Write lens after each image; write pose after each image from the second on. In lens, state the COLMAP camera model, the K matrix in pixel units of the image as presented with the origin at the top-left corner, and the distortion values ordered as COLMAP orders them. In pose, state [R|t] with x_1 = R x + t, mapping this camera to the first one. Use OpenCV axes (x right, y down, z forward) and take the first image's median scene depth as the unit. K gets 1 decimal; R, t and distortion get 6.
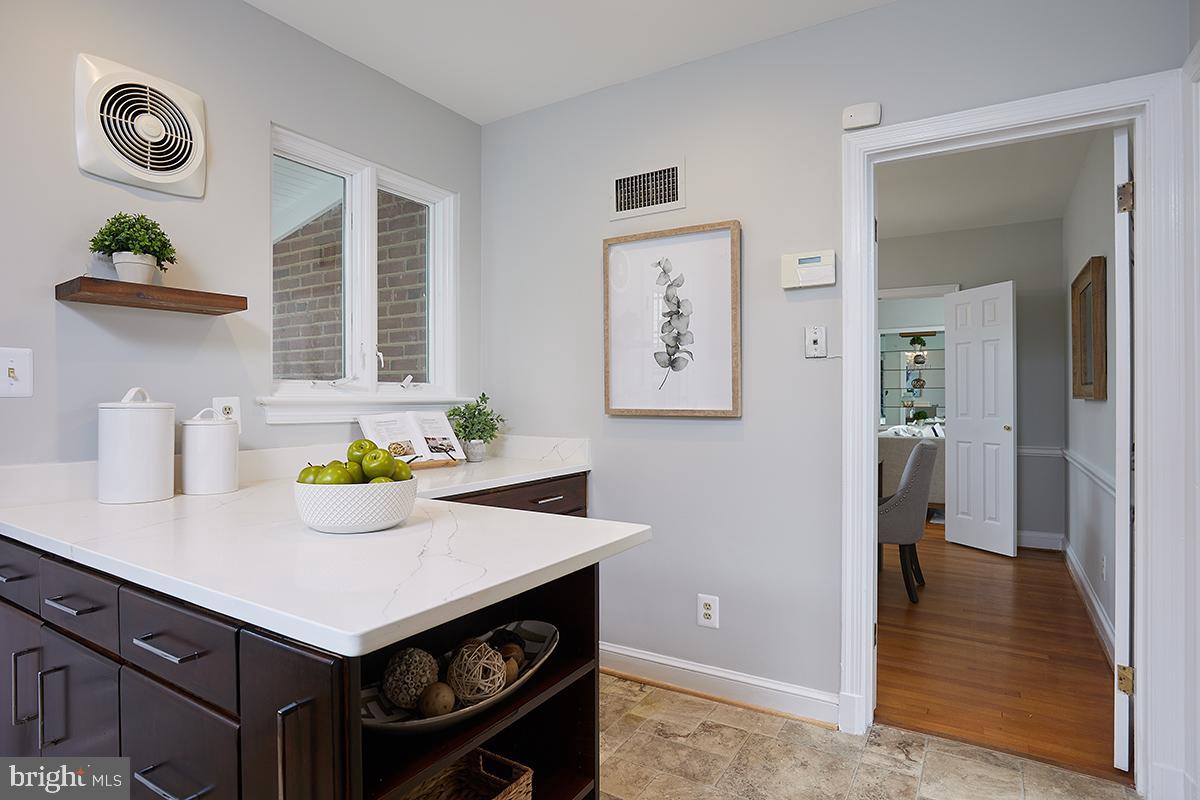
lens RADIAL K [[635.5, 0, 609.6], [0, 635.5, 400.0], [0, 0, 1]] dist [-0.000288, -0.000141]
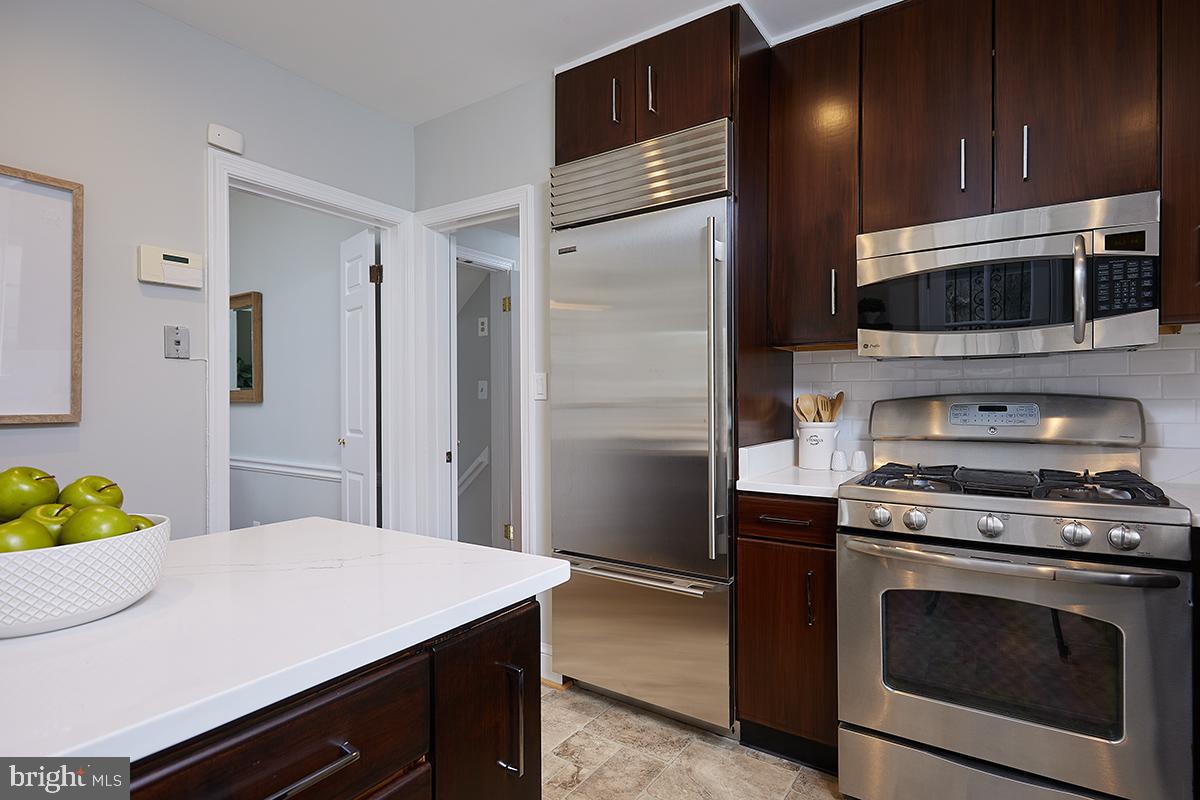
lens RADIAL K [[605.0, 0, 605.2], [0, 605.0, 403.4], [0, 0, 1]] dist [0.004258, 0.000460]
pose [[0.064354, -0.003463, 0.997921, -0.540350], [0.006081, 0.999977, 0.003078, 0.003707], [-0.997909, 0.005870, 0.064374, 0.264865]]
